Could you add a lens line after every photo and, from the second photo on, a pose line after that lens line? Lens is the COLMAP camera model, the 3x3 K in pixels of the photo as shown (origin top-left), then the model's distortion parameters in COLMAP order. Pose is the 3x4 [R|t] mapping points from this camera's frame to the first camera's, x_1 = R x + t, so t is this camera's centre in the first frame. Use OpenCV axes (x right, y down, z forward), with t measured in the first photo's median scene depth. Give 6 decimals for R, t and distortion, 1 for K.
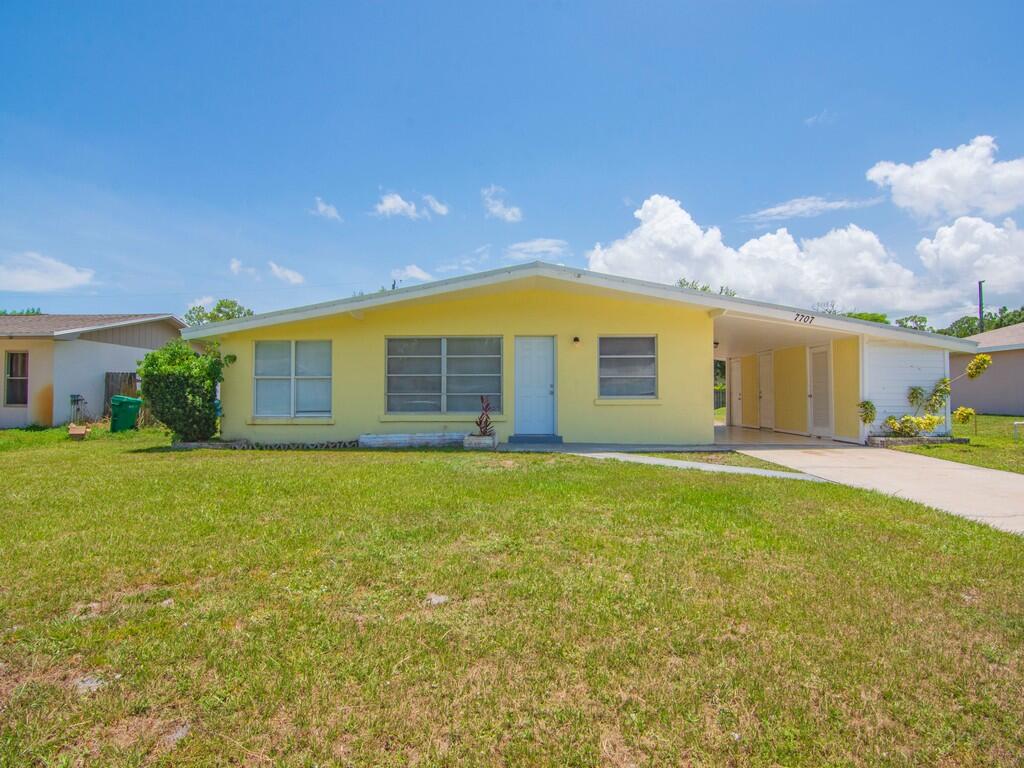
lens RADIAL K [[498.2, 0, 507.0], [0, 498.2, 381.4], [0, 0, 1]] dist [-0.002300, -0.011642]
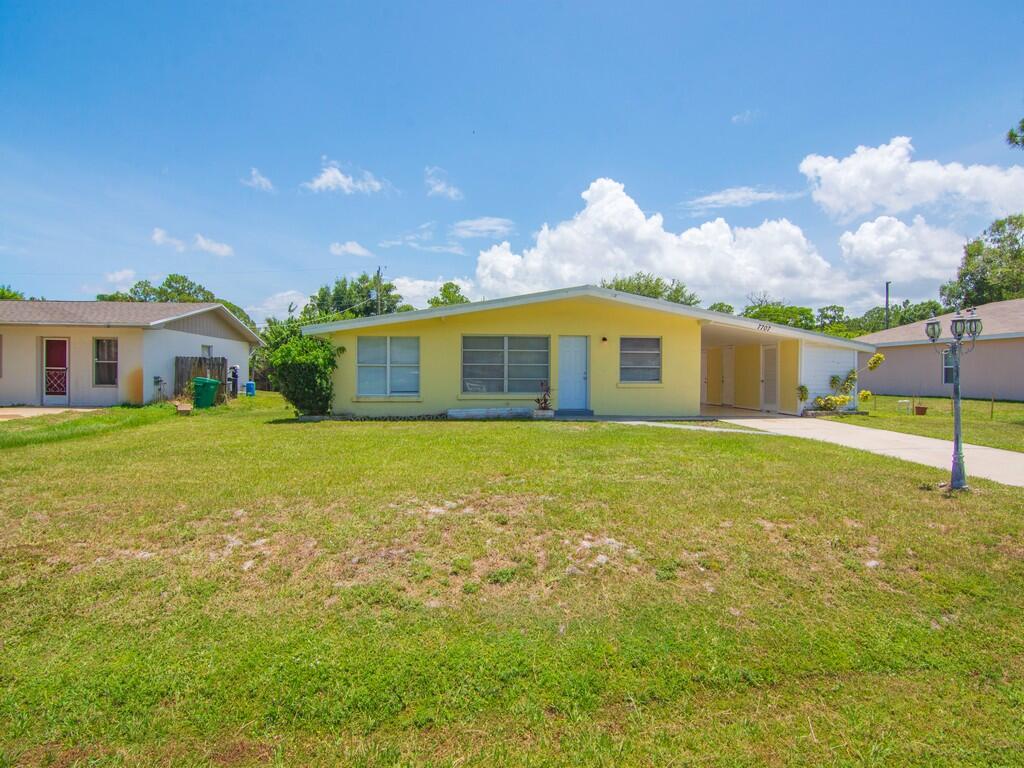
lens RADIAL K [[498.2, 0, 507.0], [0, 498.2, 381.4], [0, 0, 1]] dist [-0.002300, -0.011642]
pose [[0.993825, 0.004710, 0.110861, -0.272249], [-0.009280, 0.999127, 0.040744, -0.021881], [-0.110572, -0.041521, 0.993000, -0.317426]]
